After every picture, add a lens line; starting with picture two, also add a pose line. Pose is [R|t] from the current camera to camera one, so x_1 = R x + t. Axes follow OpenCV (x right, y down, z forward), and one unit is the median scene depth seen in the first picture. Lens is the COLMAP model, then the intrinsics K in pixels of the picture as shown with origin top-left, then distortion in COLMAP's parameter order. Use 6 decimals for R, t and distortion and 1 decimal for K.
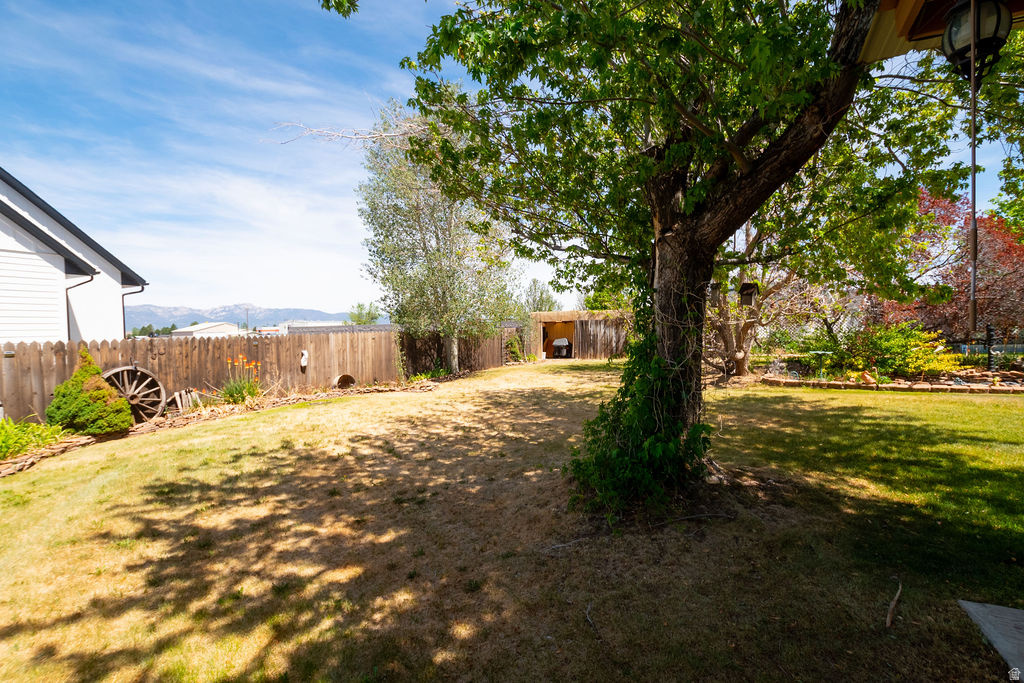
lens RADIAL K [[448.0, 0, 516.7], [0, 448.0, 341.9], [0, 0, 1]] dist [-0.037804, 0.007399]
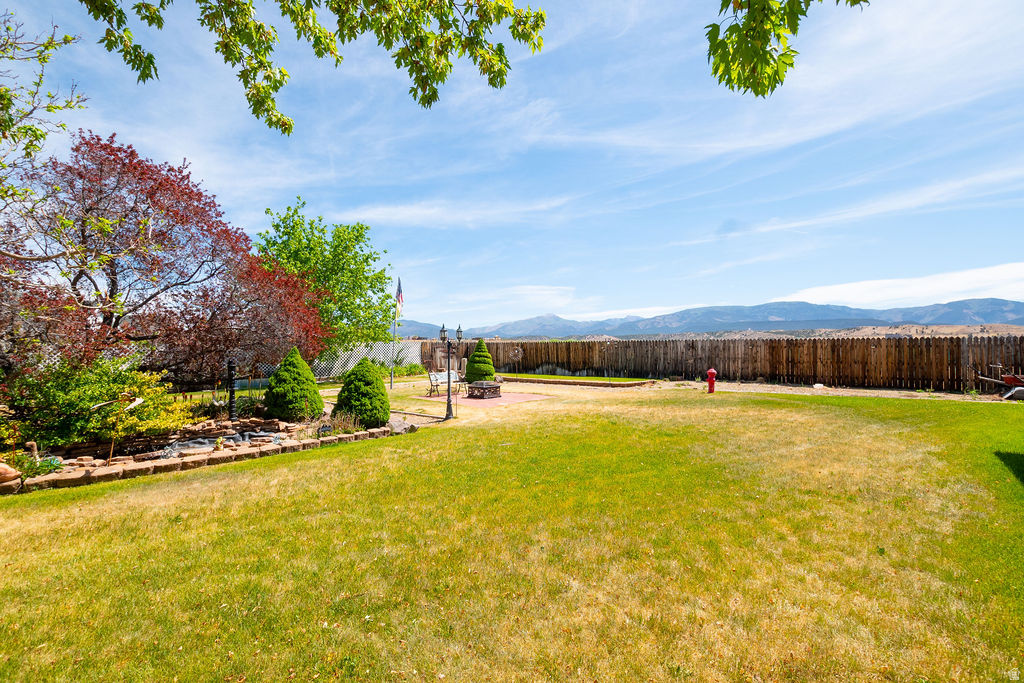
lens RADIAL K [[448.0, 0, 516.7], [0, 448.0, 341.9], [0, 0, 1]] dist [-0.037804, 0.007399]
pose [[0.257419, 0.042103, 0.965382, 1.199610], [0.025393, 0.998411, -0.050315, -0.058439], [-0.965966, 0.037466, 0.255940, 0.765401]]
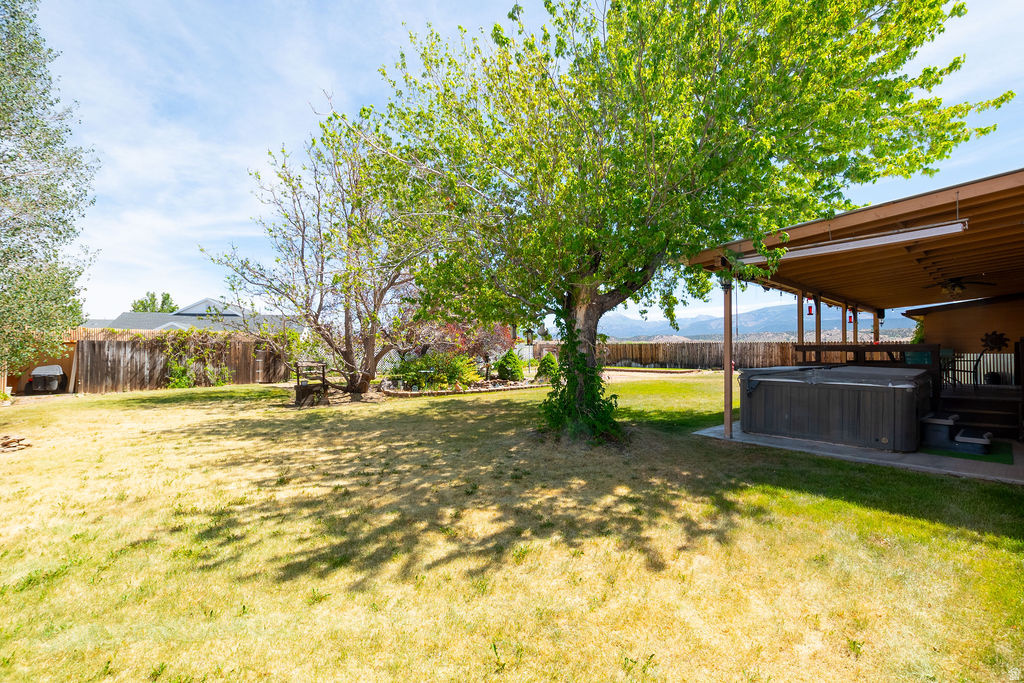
lens RADIAL K [[448.0, 0, 516.7], [0, 448.0, 341.9], [0, 0, 1]] dist [-0.037804, 0.007399]
pose [[0.390290, 0.042210, 0.919724, -1.543958], [0.018105, 0.998403, -0.053505, 0.032257], [-0.920514, 0.037534, 0.388902, 0.496642]]
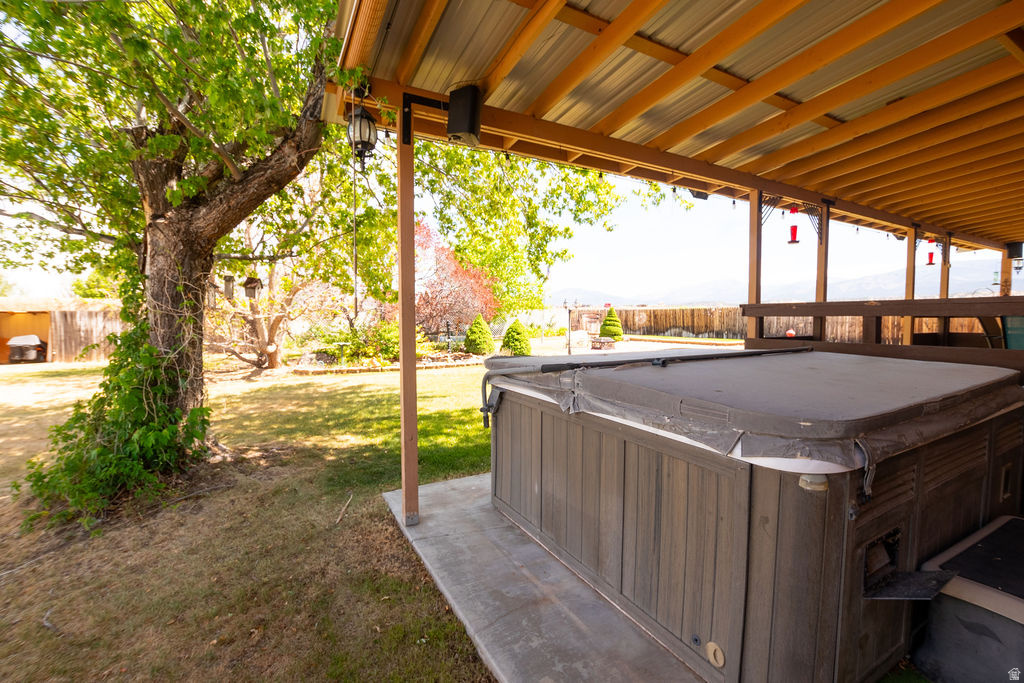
lens RADIAL K [[448.0, 0, 516.7], [0, 448.0, 341.9], [0, 0, 1]] dist [-0.037804, 0.007399]
pose [[0.587000, -0.021705, 0.809296, 0.014596], [0.015014, 0.999760, 0.015923, 0.021409], [-0.809448, 0.002804, 0.587185, -0.198354]]
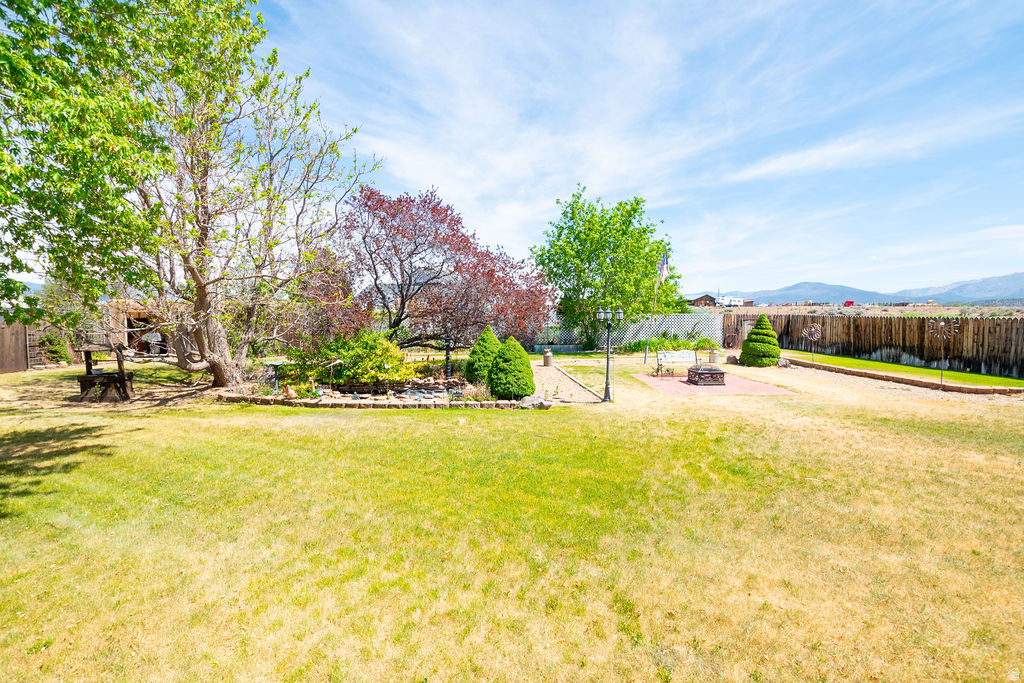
lens RADIAL K [[448.0, 0, 516.7], [0, 448.0, 341.9], [0, 0, 1]] dist [-0.037804, 0.007399]
pose [[0.880238, 0.004754, 0.474508, 1.955115], [-0.018238, 0.999550, 0.023819, -0.143834], [-0.474181, -0.029620, 0.879929, -0.142726]]
